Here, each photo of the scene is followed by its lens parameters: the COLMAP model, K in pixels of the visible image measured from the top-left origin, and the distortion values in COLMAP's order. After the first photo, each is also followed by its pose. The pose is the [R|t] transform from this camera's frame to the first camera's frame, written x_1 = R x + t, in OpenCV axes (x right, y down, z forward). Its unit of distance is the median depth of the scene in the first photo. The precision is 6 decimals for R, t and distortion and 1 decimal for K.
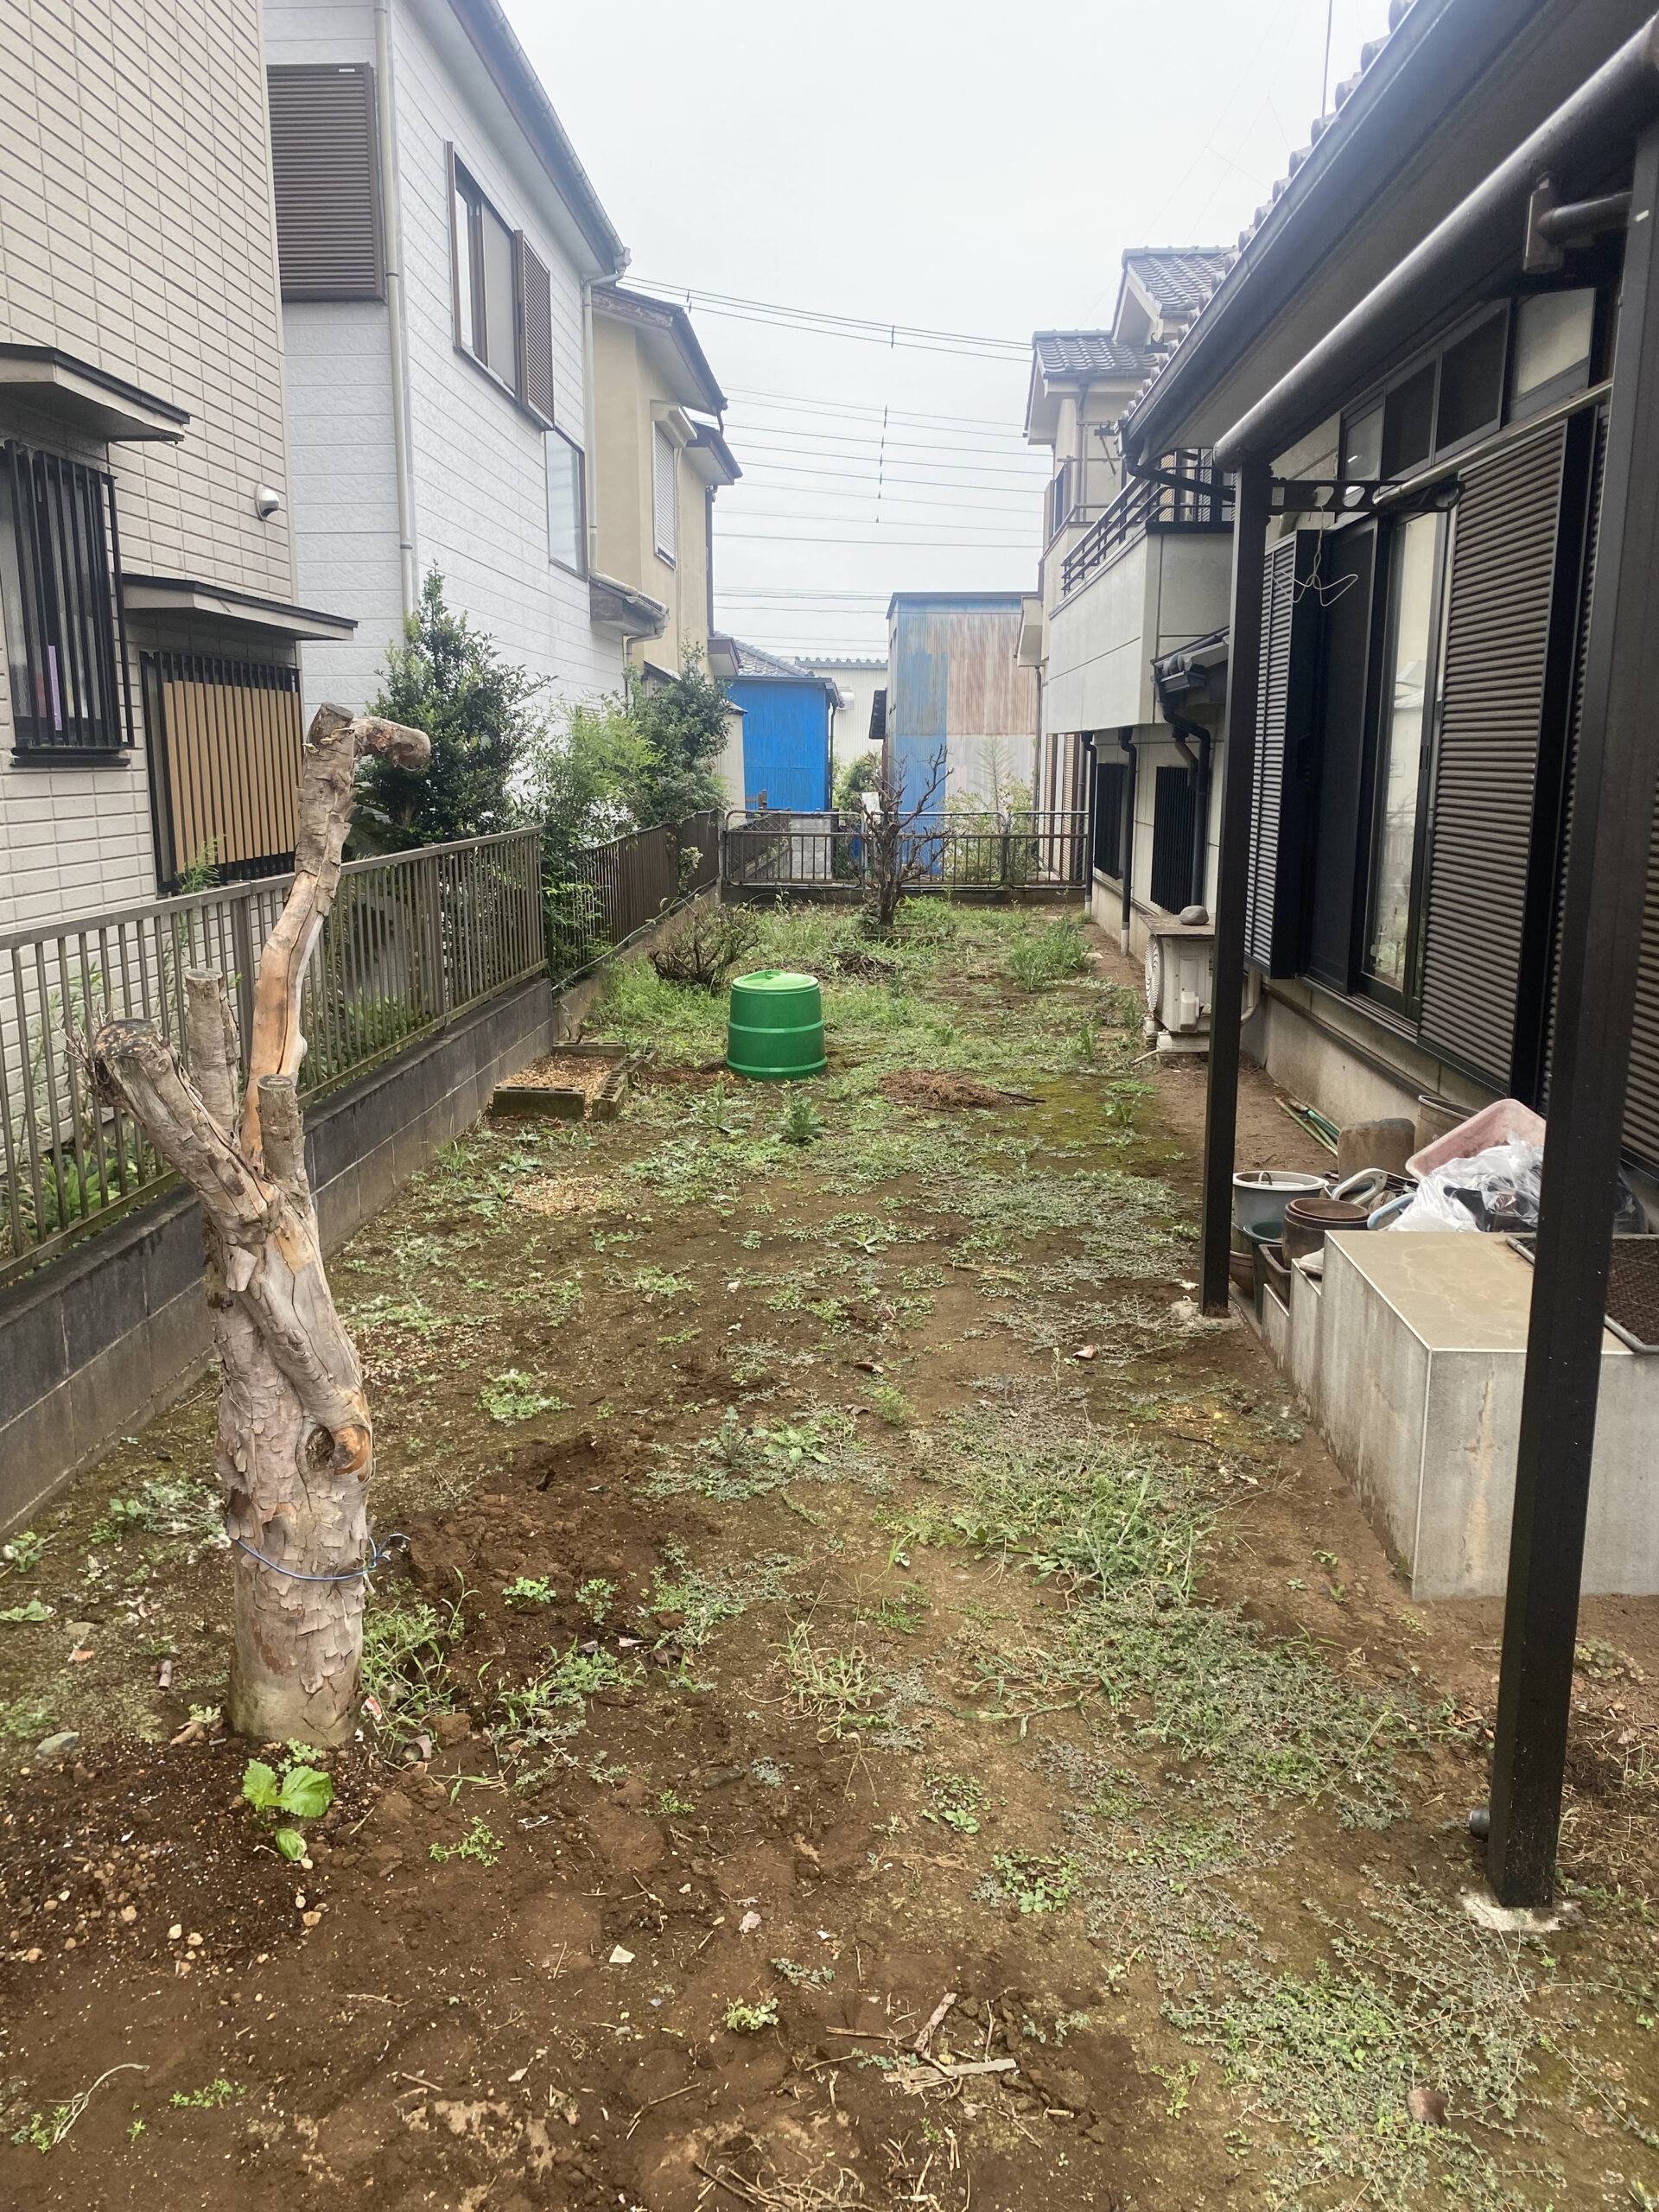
lens RADIAL K [[1672.8, 0, 808.0], [0, 1672.8, 1110.4], [0, 0, 1]] dist [0.011030, -0.004724]
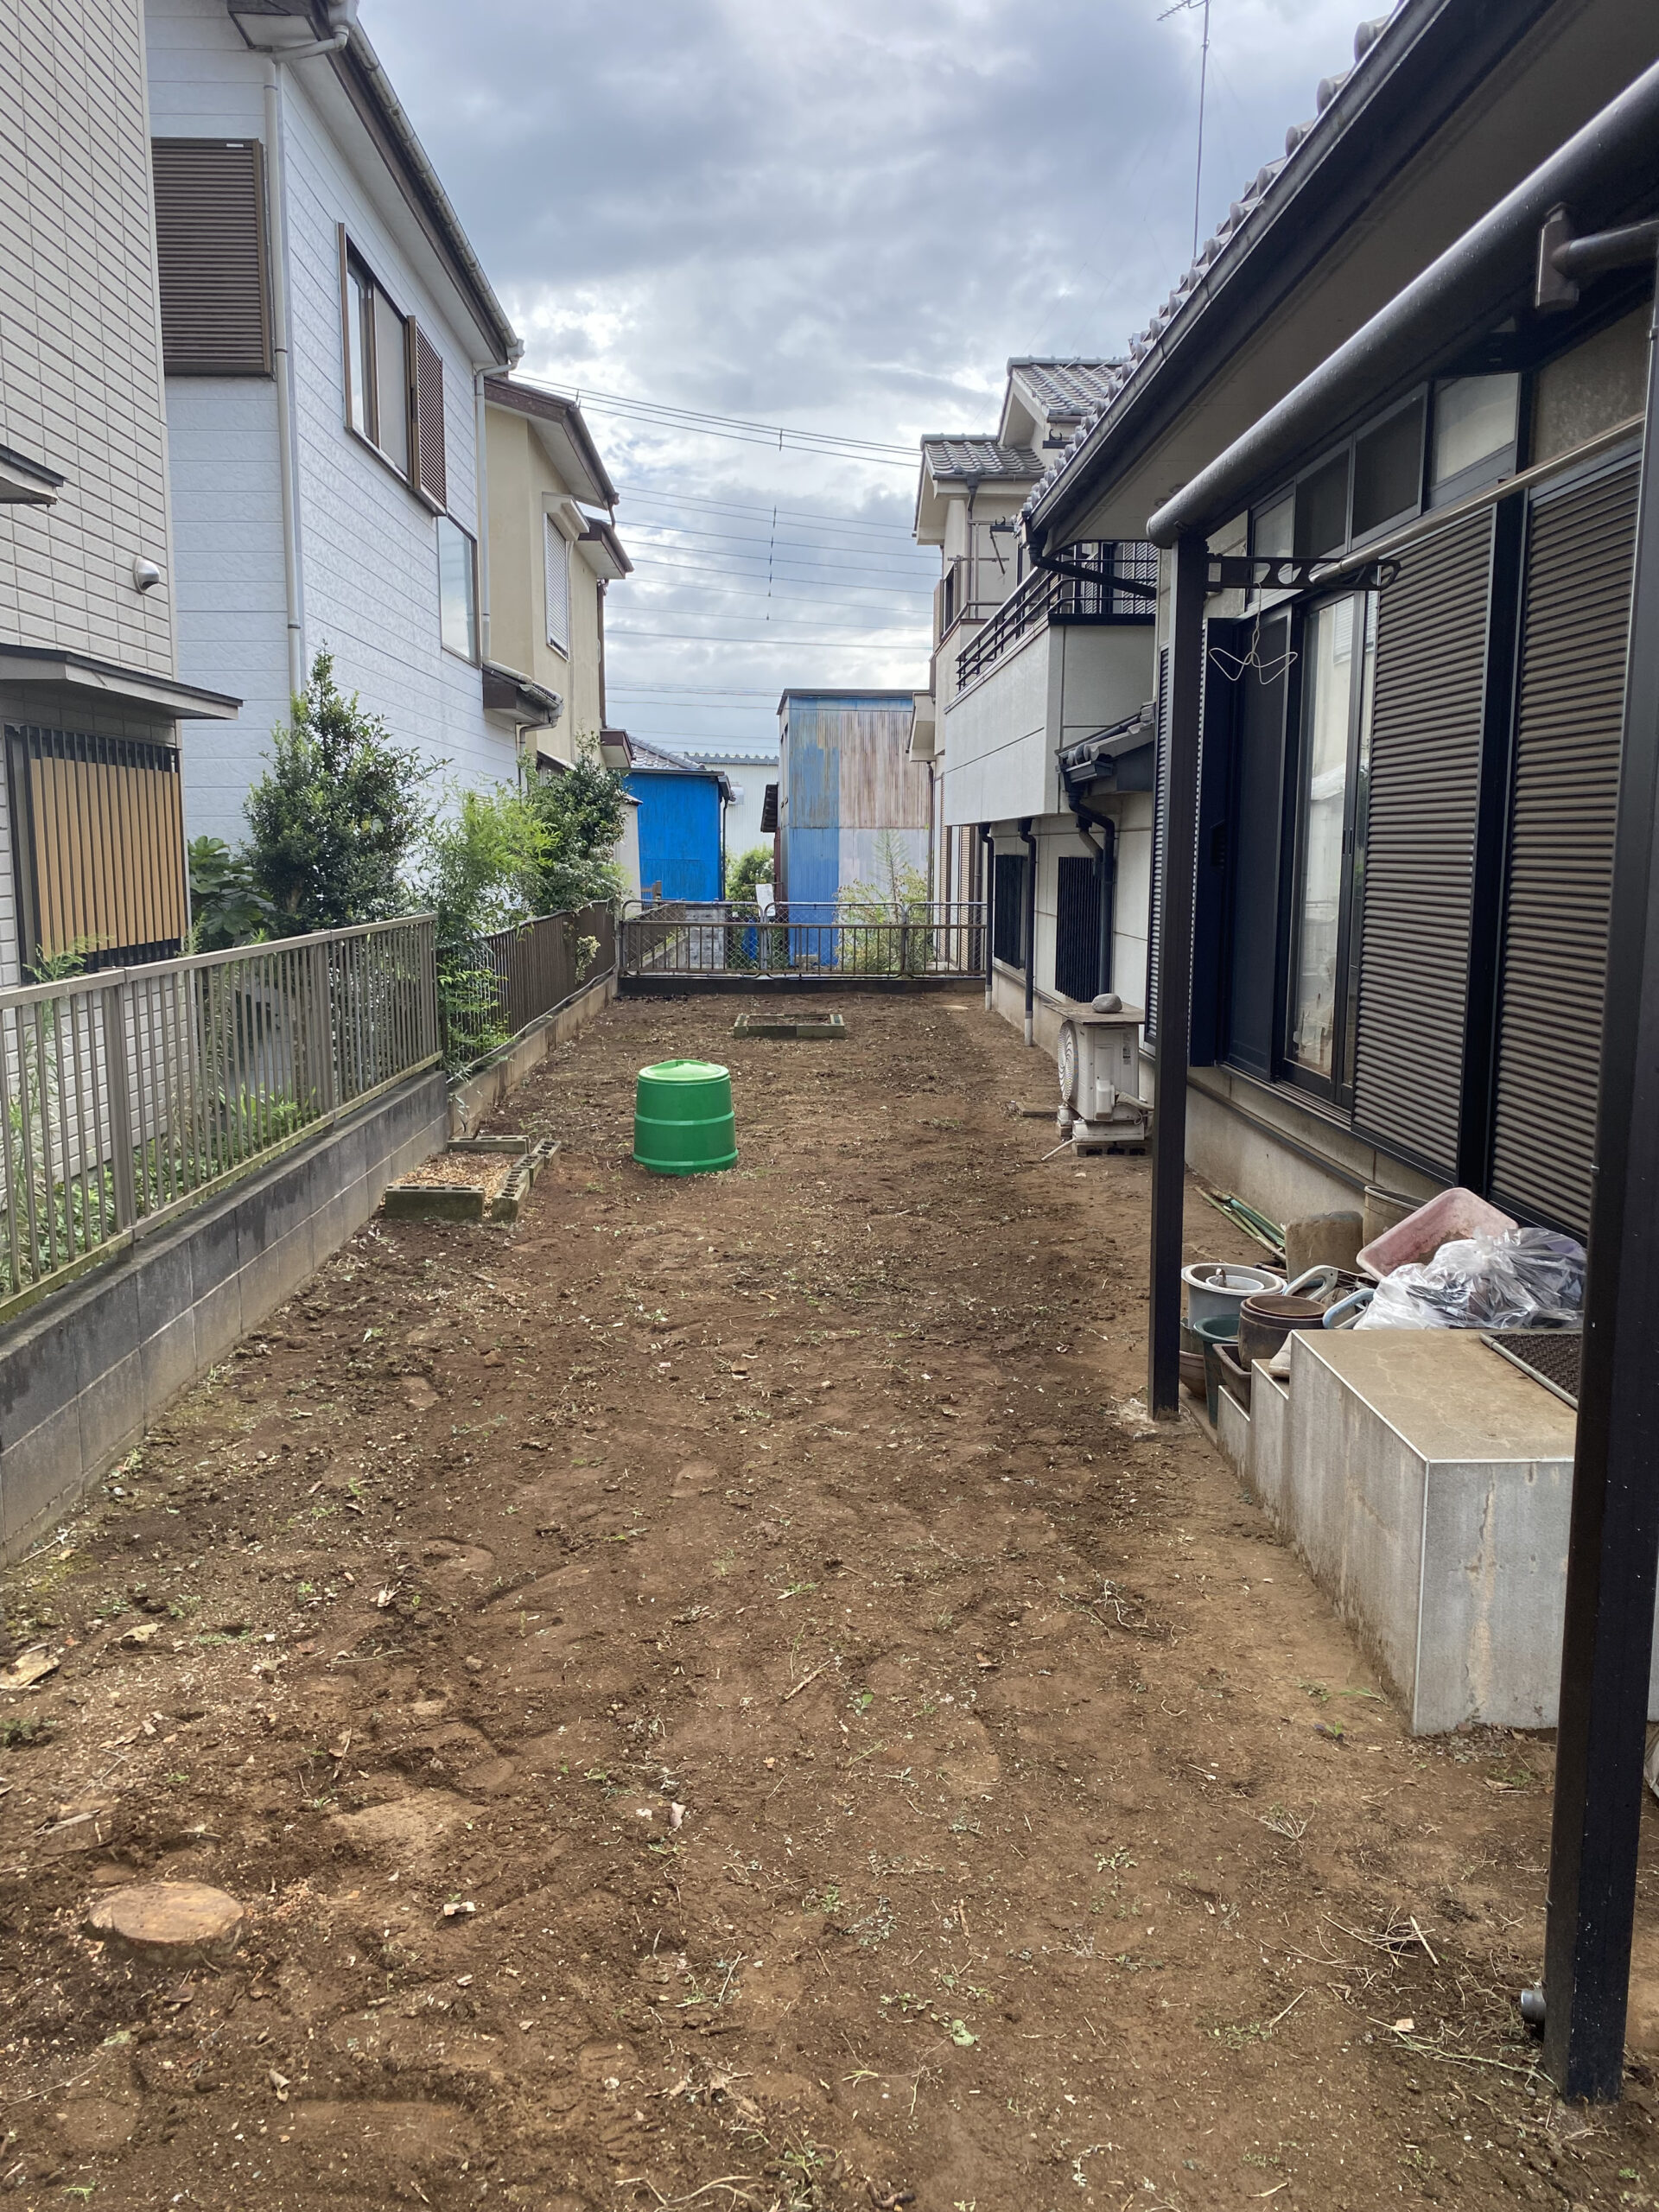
lens RADIAL K [[1676.1, 0, 829.5], [0, 1676.1, 1106.0], [0, 0, 1]] dist [0.010746, -0.009937]
pose [[0.996905, -0.008421, 0.078168, -0.010098], [0.012872, 0.998313, -0.056613, -0.001854], [-0.077560, 0.057444, 0.995331, 0.029362]]
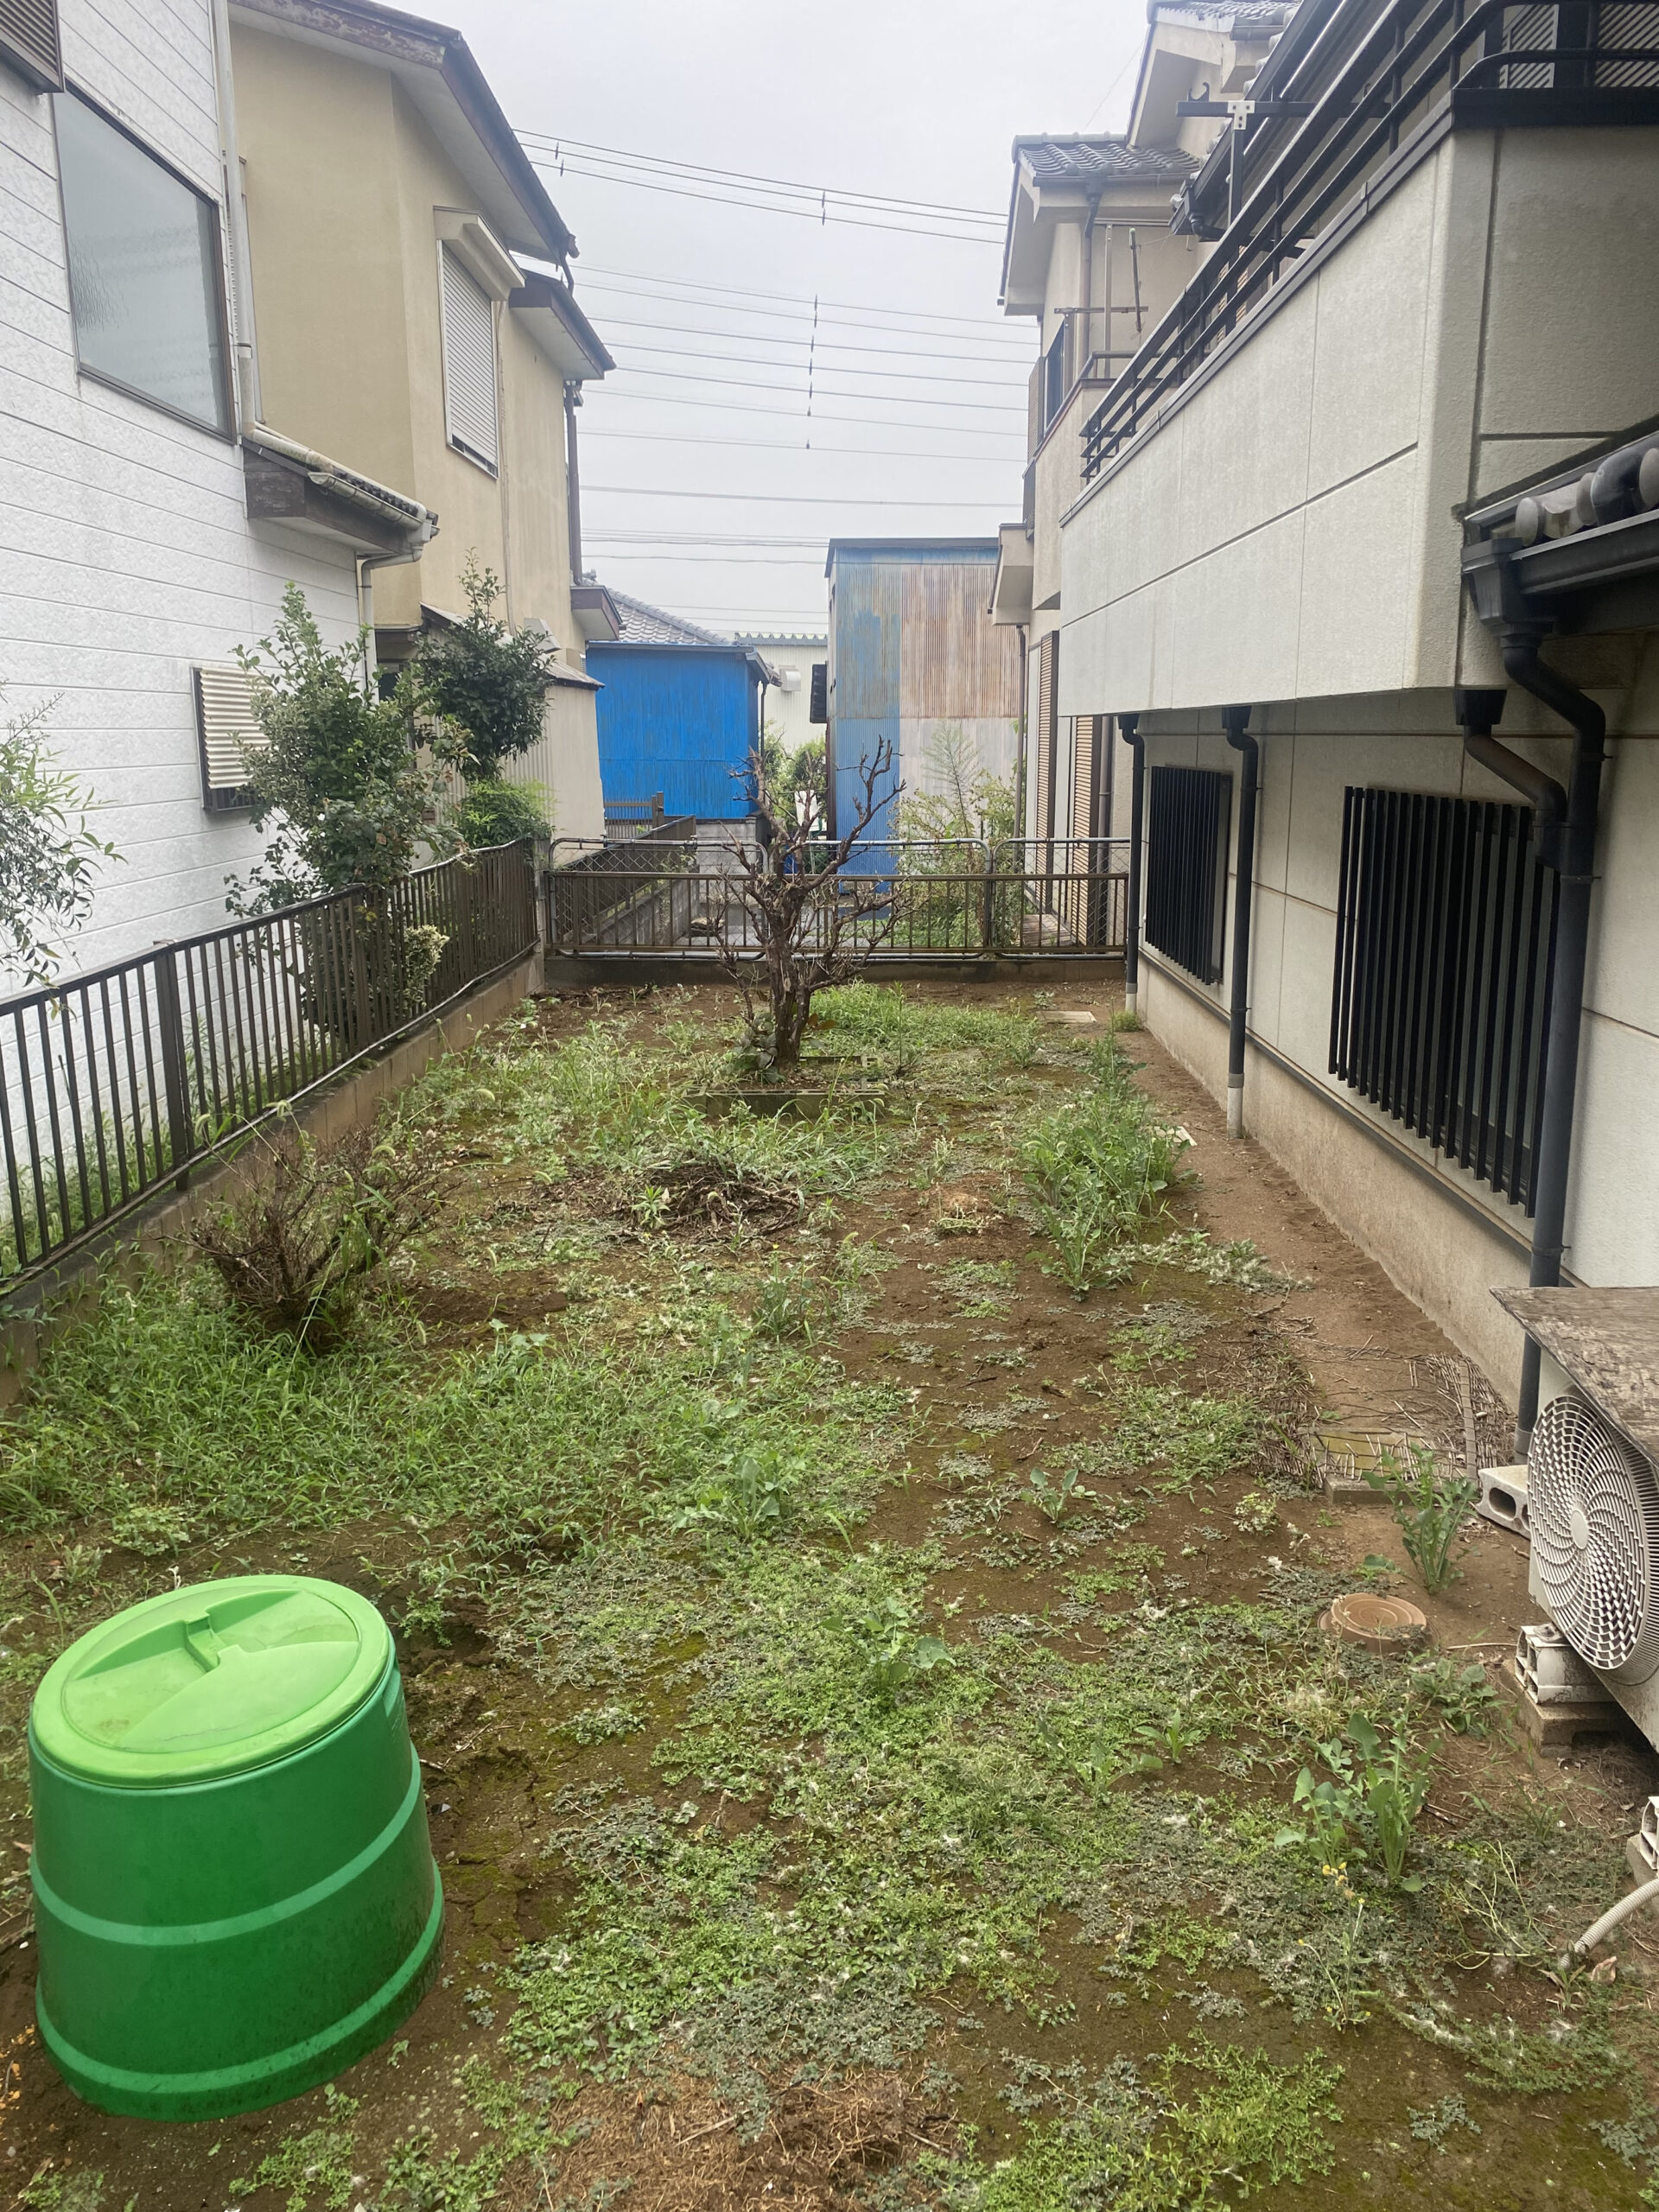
lens RADIAL K [[1669.0, 0, 813.1], [0, 1669.0, 1103.5], [0, 0, 1]] dist [-0.004956, -0.001129]
pose [[0.999585, -0.012653, 0.025878, 0.065556], [0.012487, 0.999901, 0.006557, -0.160390], [-0.025959, -0.006231, 0.999644, 0.713175]]
